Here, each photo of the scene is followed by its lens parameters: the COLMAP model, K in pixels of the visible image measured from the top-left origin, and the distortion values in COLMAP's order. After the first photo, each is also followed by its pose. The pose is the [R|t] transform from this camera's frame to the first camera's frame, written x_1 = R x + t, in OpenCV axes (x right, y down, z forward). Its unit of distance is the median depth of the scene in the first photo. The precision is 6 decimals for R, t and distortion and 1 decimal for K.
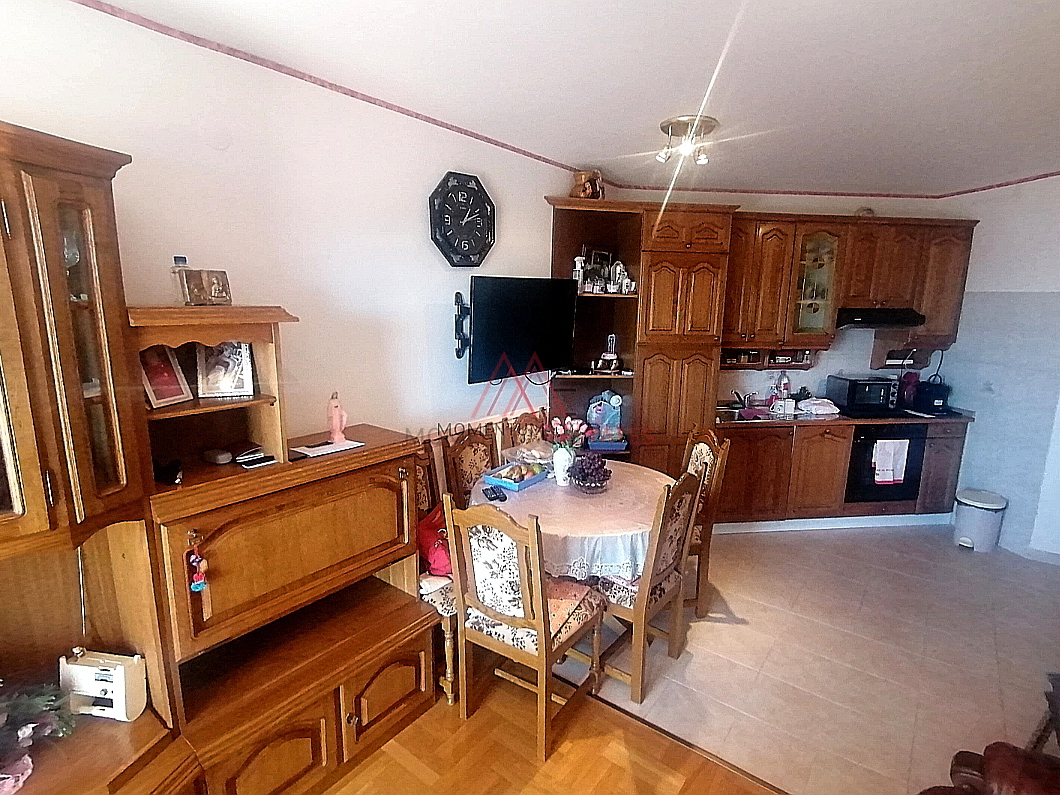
lens RADIAL K [[540.3, 0, 530.0], [0, 540.3, 397.5], [0, 0, 1]] dist [0.019543, 0.000064]
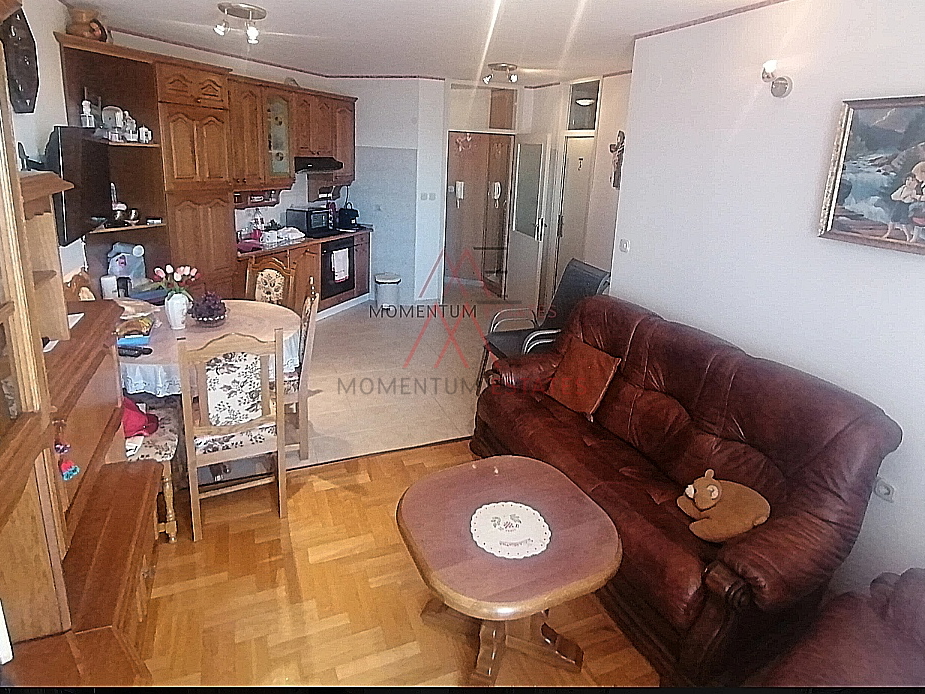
lens RADIAL K [[546.4, 0, 468.4], [0, 546.4, 278.9], [0, 0, 1]] dist [0.021980, -0.001429]
pose [[0.508723, -0.188065, 0.840139, -0.422988], [0.122578, 0.981730, 0.145537, -0.017853], [-0.852160, 0.028945, 0.522481, -0.044185]]
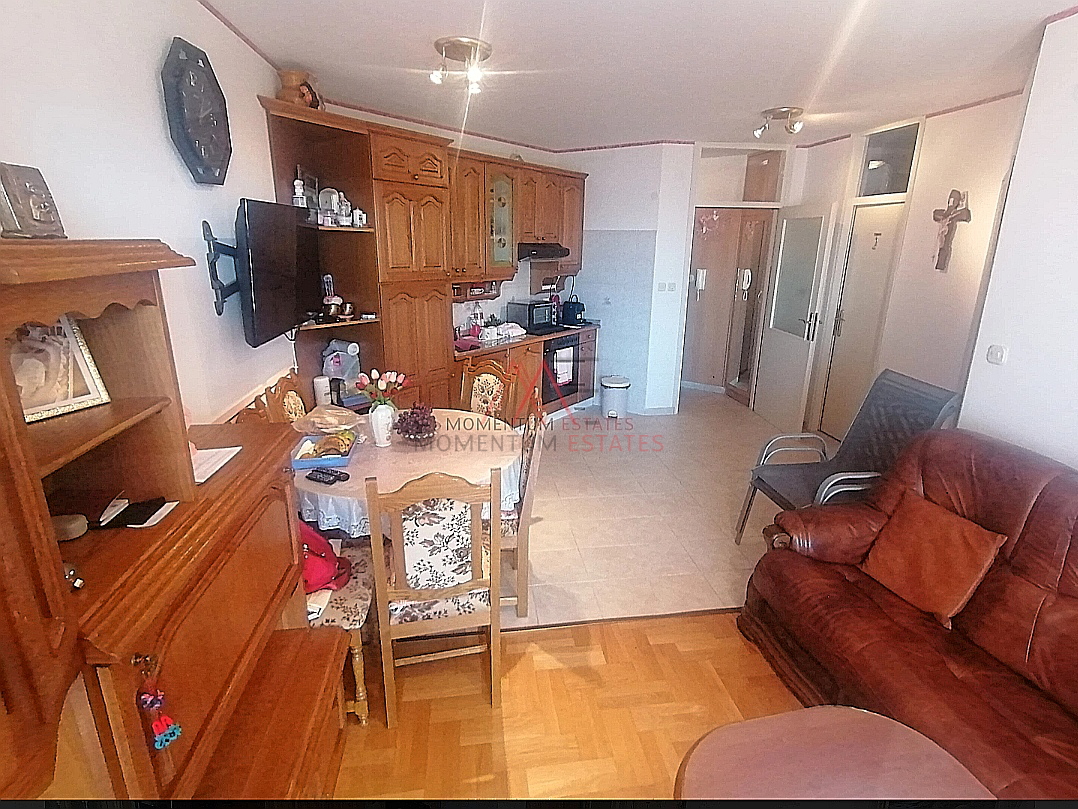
lens RADIAL K [[545.0, 0, 543.7], [0, 545.0, 394.2], [0, 0, 1]] dist [0.021243, -0.000081]
pose [[0.704659, -0.197319, 0.681558, -0.275290], [0.126656, 0.980107, 0.152804, -0.020808], [-0.698151, -0.021351, 0.715632, 0.132299]]
